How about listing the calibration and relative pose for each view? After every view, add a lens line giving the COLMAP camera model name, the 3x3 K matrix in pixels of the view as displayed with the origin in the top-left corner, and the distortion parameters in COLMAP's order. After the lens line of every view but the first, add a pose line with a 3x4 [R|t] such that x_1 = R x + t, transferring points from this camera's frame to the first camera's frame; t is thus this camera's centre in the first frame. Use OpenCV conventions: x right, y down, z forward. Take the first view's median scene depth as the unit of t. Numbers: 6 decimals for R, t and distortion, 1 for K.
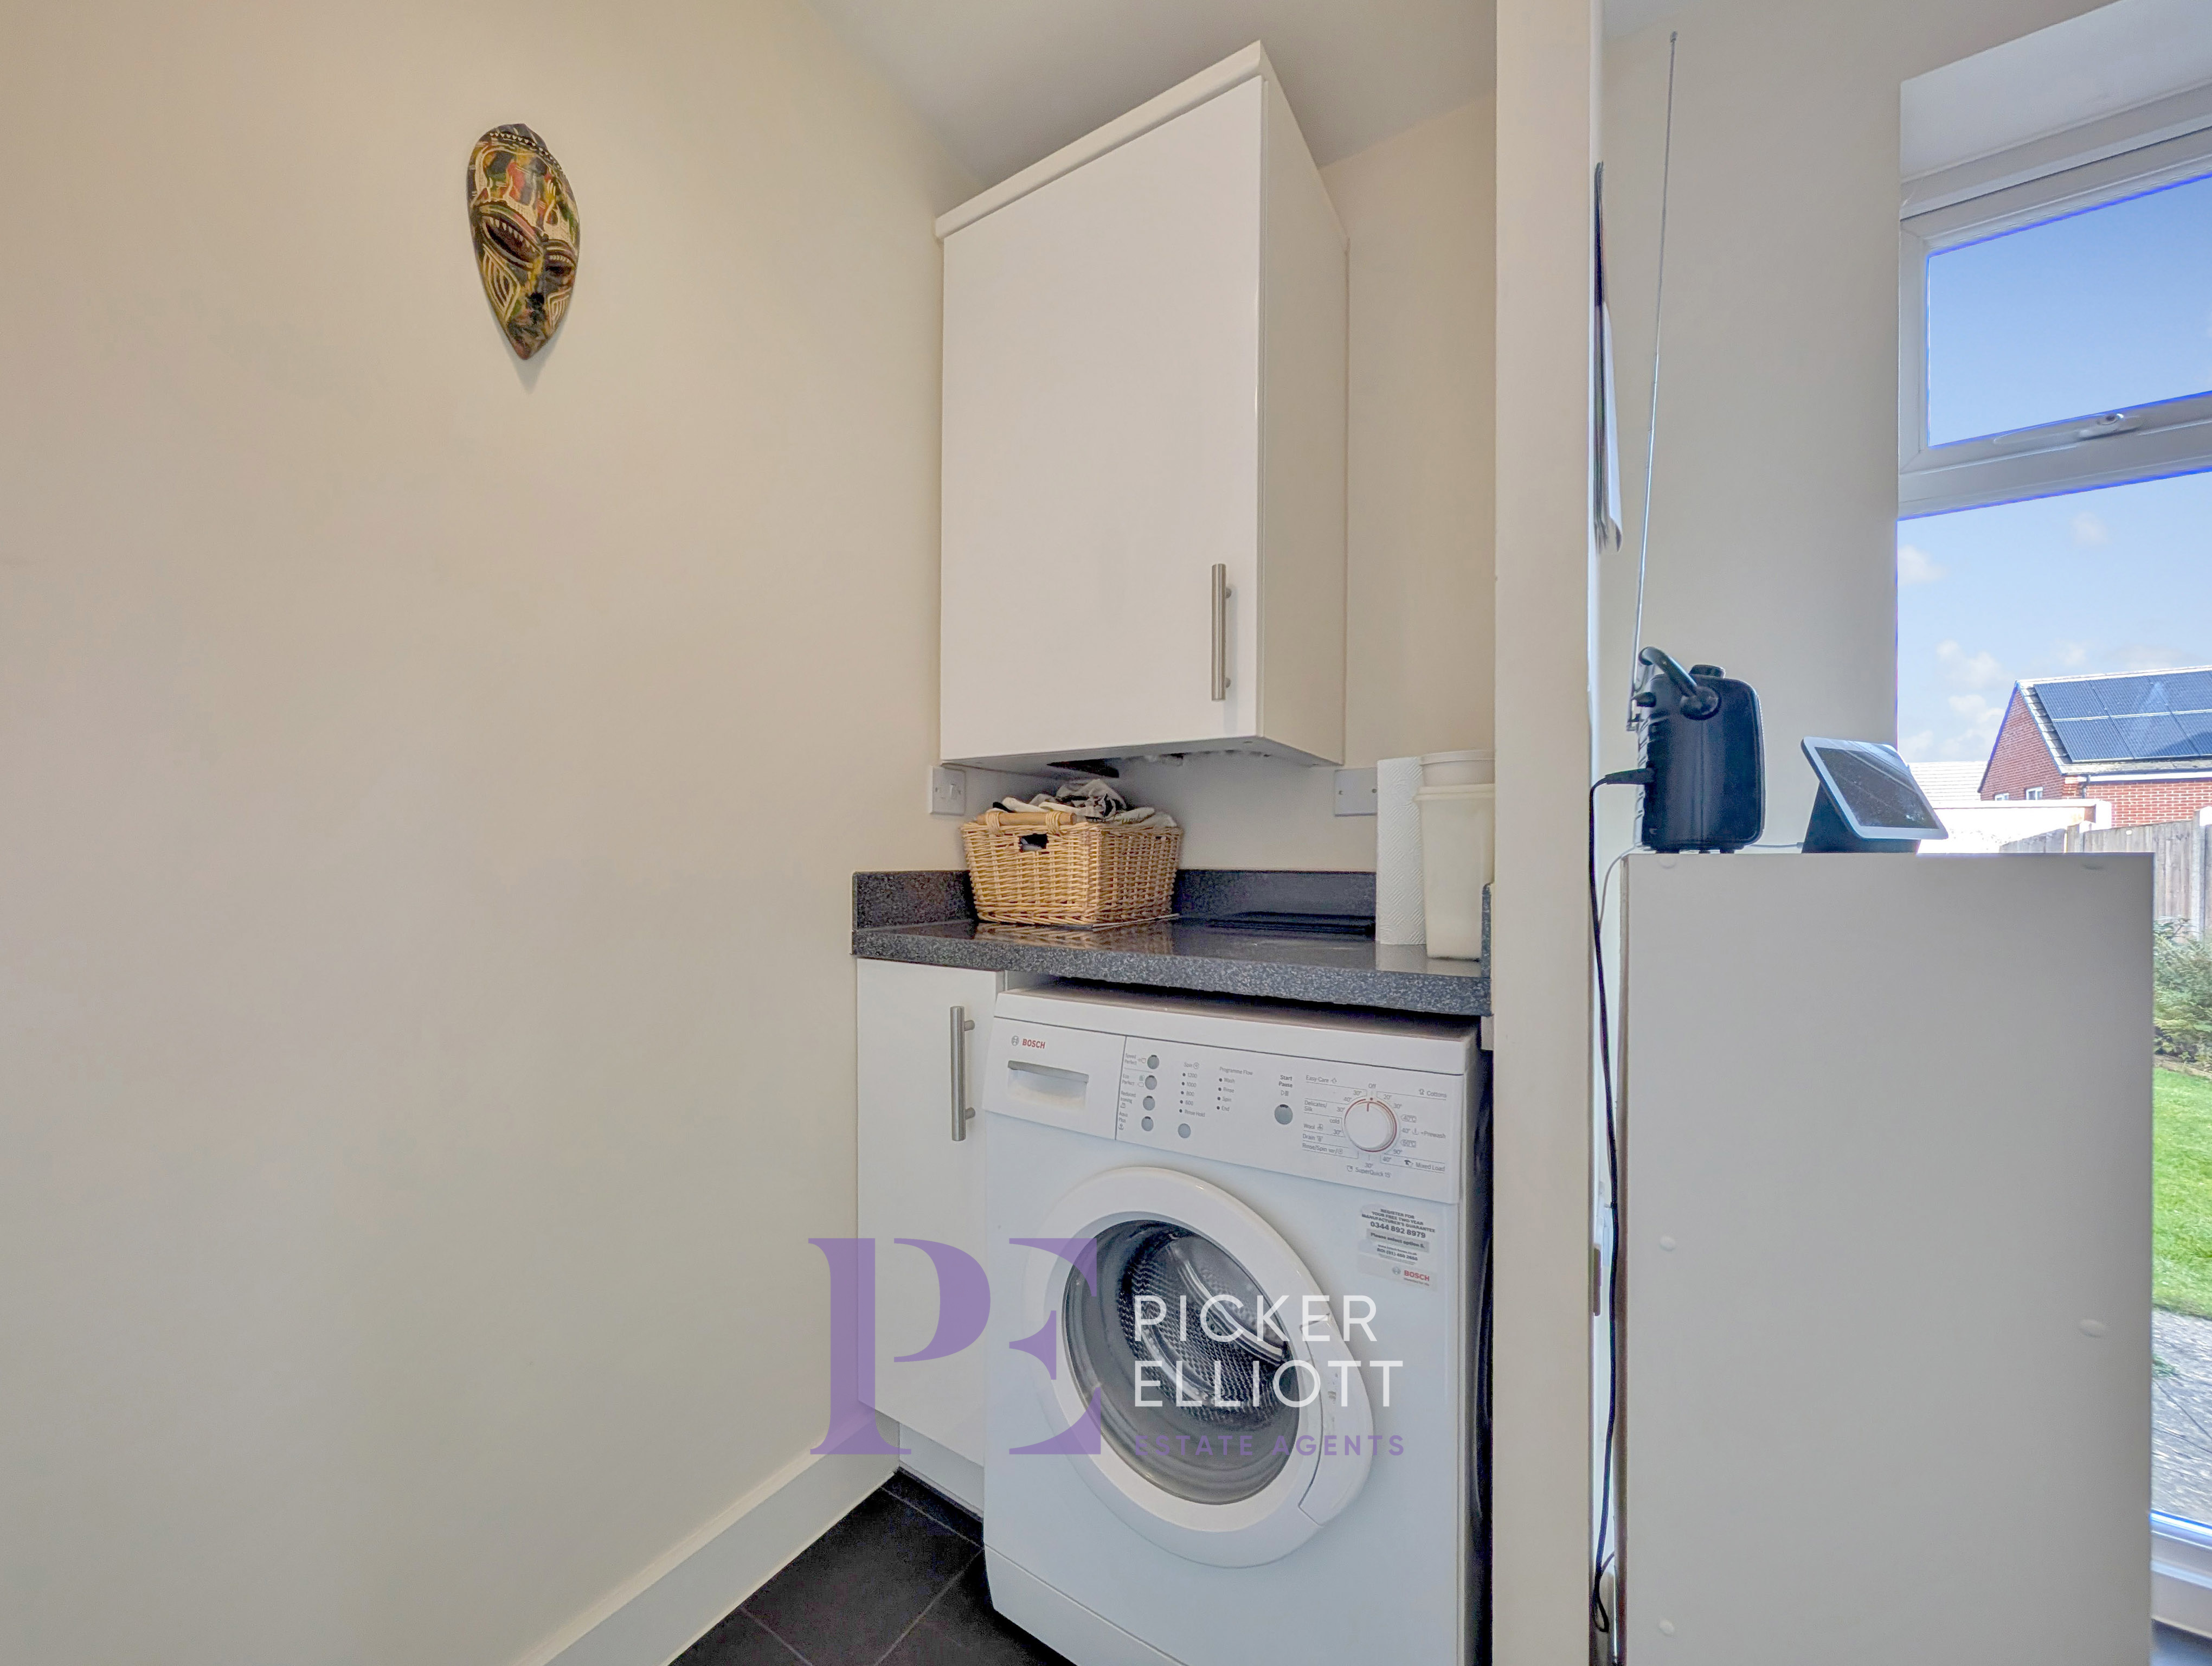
lens RADIAL K [[812.3, 0, 1104.0], [0, 812.3, 845.4], [0, 0, 1]] dist [0.000767, 0.000197]
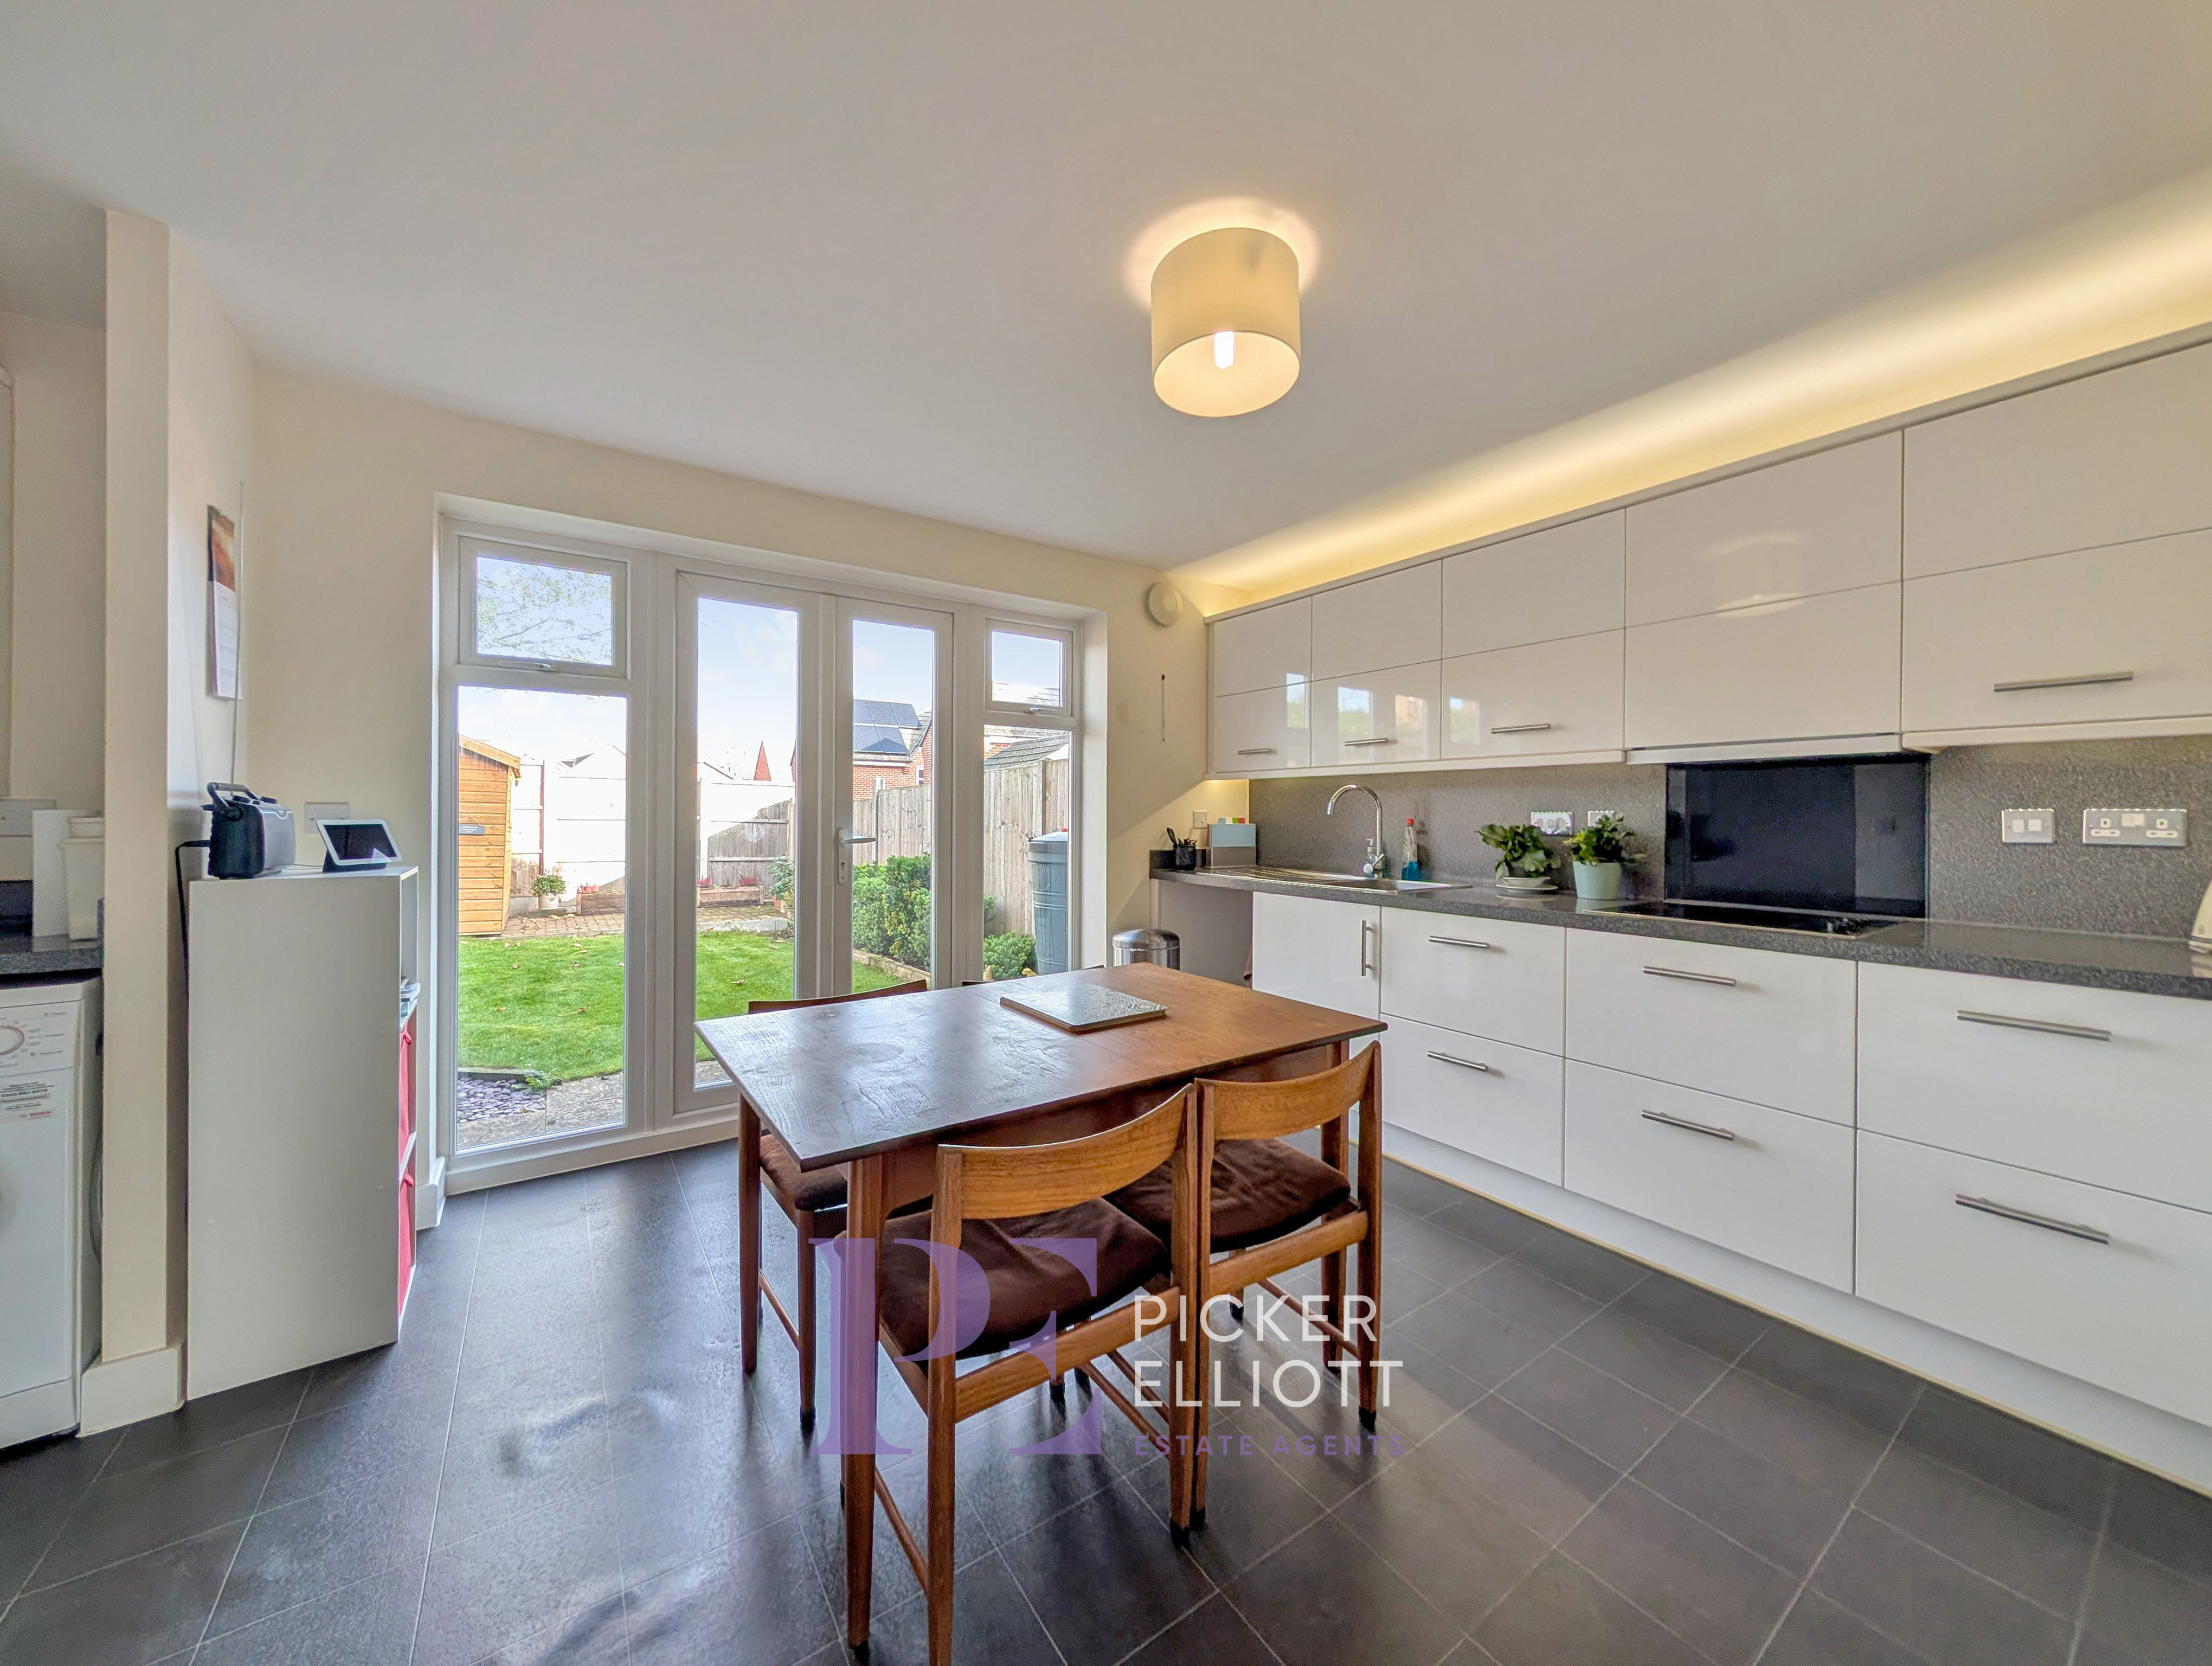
lens RADIAL K [[797.8, 0, 1105.7], [0, 797.8, 826.2], [0, 0, 1]] dist [0.001346, 0.000273]
pose [[0.393432, -0.012758, 0.919265, -0.322175], [-0.025035, 0.999384, 0.024585, -0.225489], [-0.919013, -0.032686, 0.392870, -1.889253]]
